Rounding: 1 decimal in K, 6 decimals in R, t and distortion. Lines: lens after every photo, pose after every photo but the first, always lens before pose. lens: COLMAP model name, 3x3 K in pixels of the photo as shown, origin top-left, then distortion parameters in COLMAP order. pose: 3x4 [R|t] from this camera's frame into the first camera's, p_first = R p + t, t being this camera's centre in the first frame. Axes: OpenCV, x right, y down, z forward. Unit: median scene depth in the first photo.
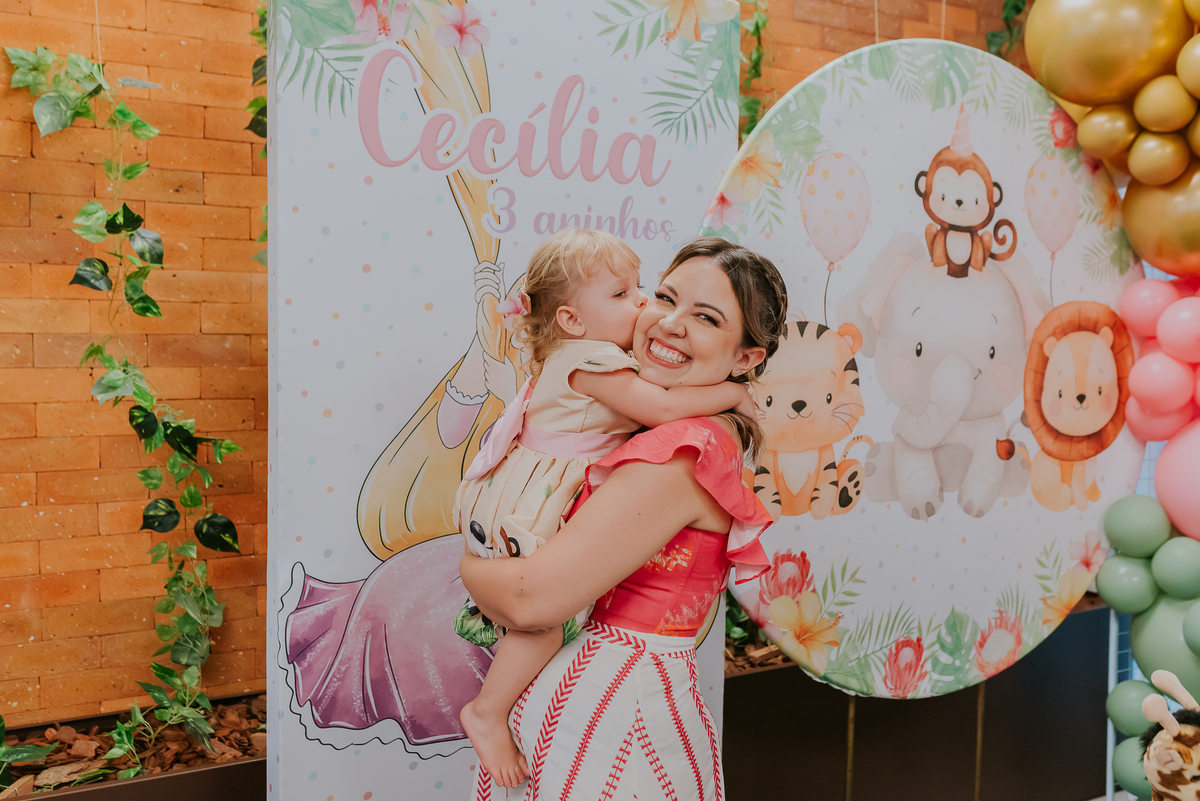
lens RADIAL K [[1152.1, 0, 600.0], [0, 1152.1, 400.5], [0, 0, 1]] dist [-0.003955, 0.008312]
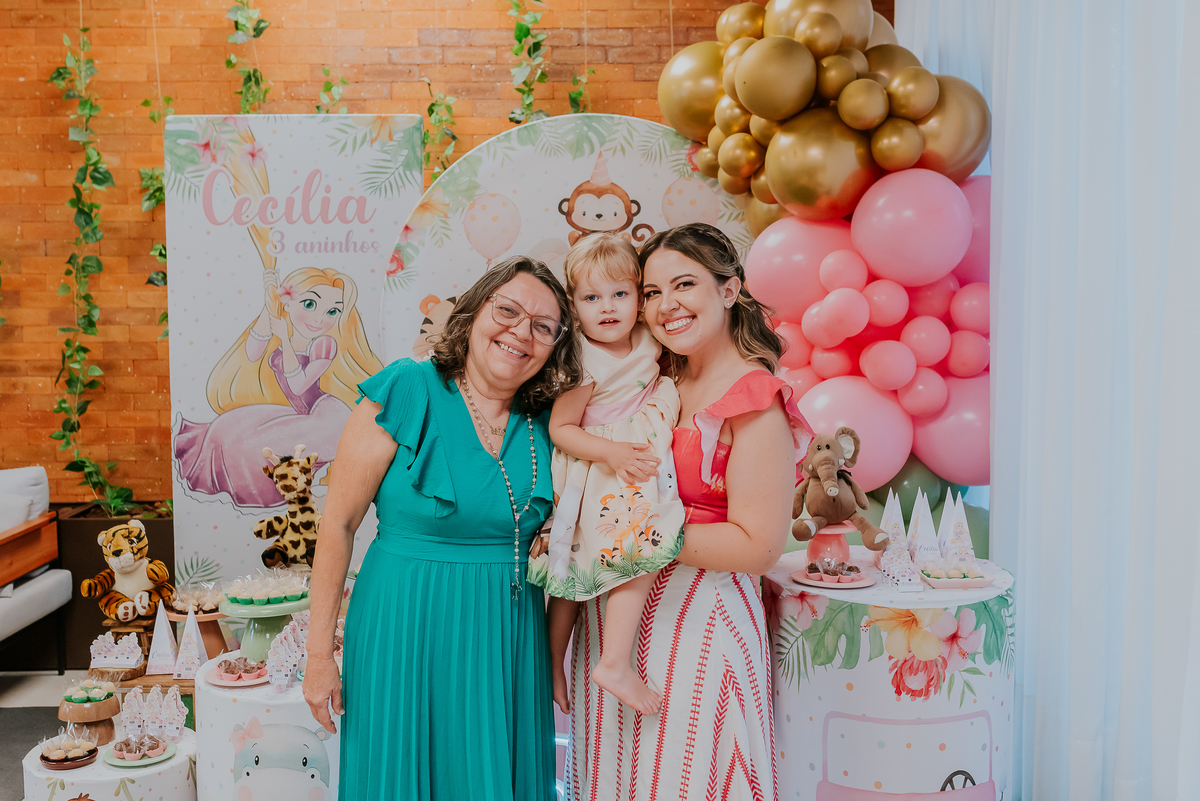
lens RADIAL K [[1211.5, 0, 582.8], [0, 1211.5, 406.7], [0, 0, 1]] dist [-0.009553, -0.002709]
pose [[0.866272, 0.028163, -0.498778, 1.277103], [-0.016185, 0.999468, 0.028324, 0.045055], [0.499310, -0.016464, 0.866267, -0.492558]]
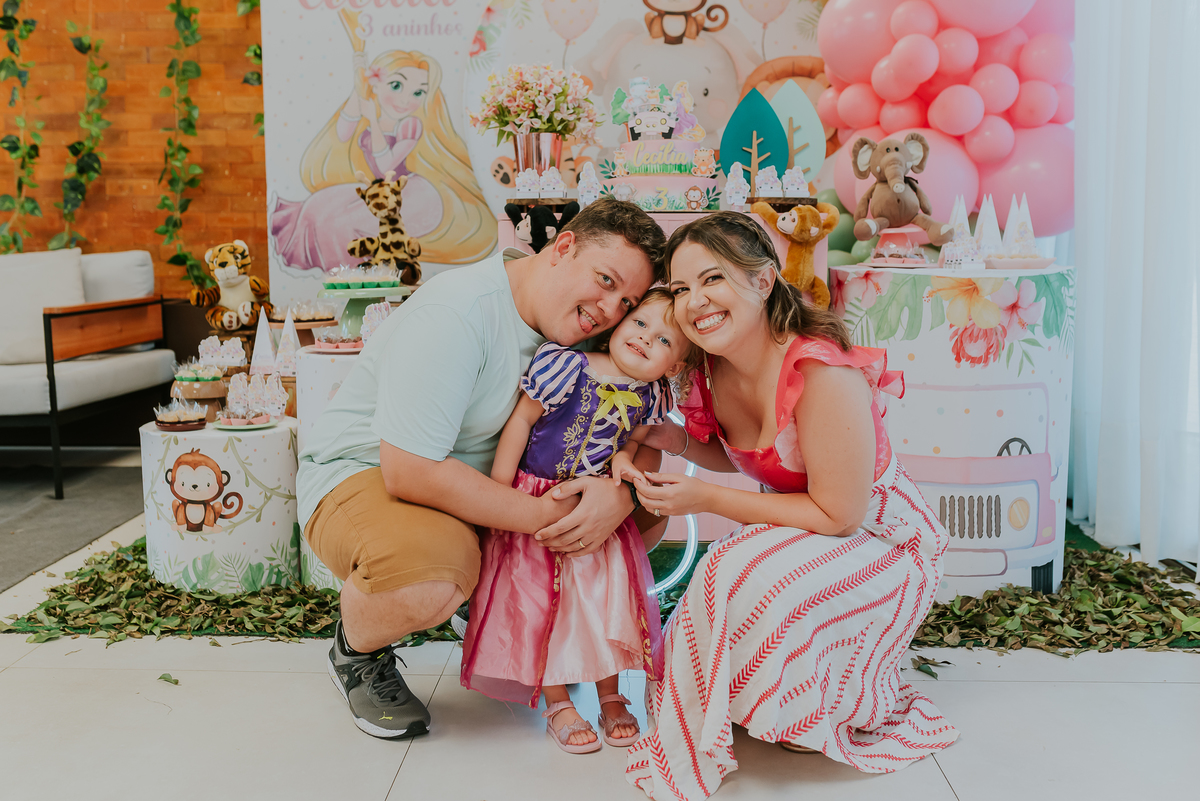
lens RADIAL K [[1176.9, 0, 582.5], [0, 1176.9, 405.3], [0, 0, 1]] dist [-0.004094, 0.002530]
pose [[0.835027, 0.064183, -0.546452, 1.300780], [-0.022028, 0.996276, 0.083355, 0.298387], [0.549767, -0.057567, 0.833332, -0.533345]]
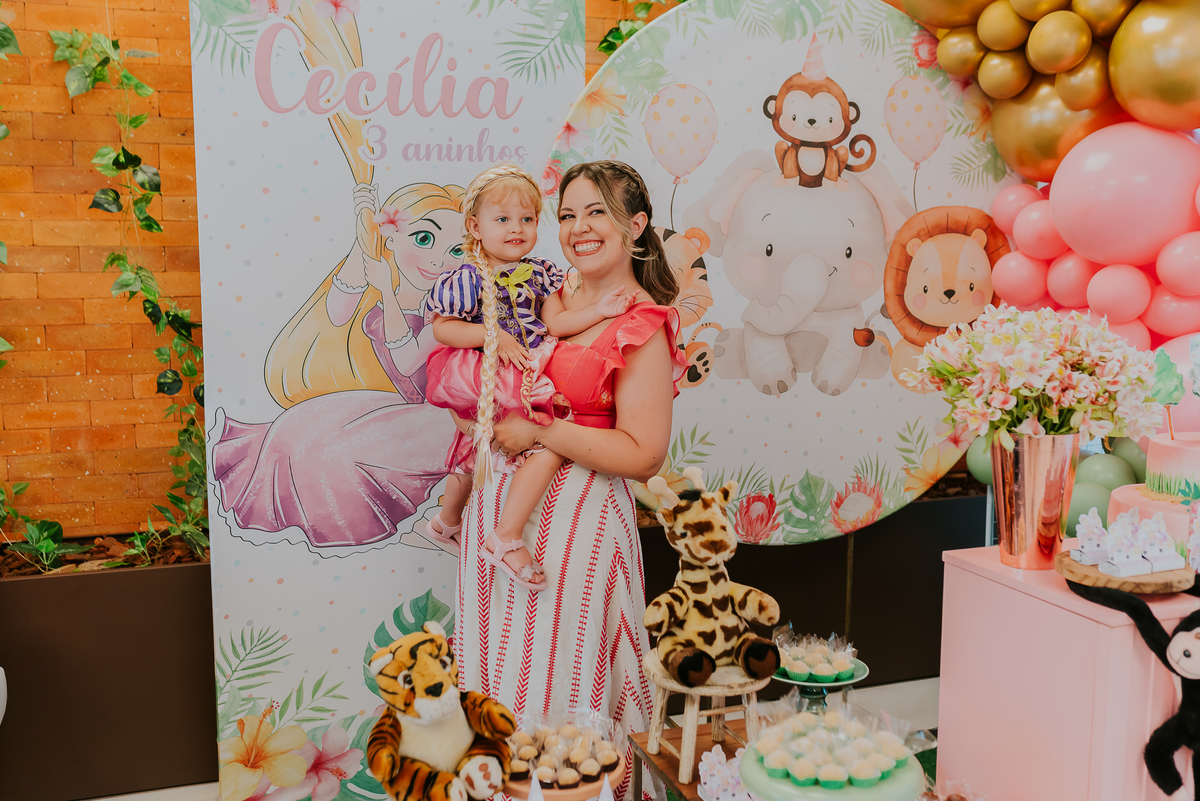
lens RADIAL K [[1153.0, 0, 588.7], [0, 1153.0, 405.7], [0, 0, 1]] dist [-0.002527, 0.001620]
pose [[0.981296, 0.011330, -0.192173, 0.364173], [0.001735, 0.997705, 0.067683, 0.038509], [0.192499, -0.066751, 0.979024, -0.221001]]
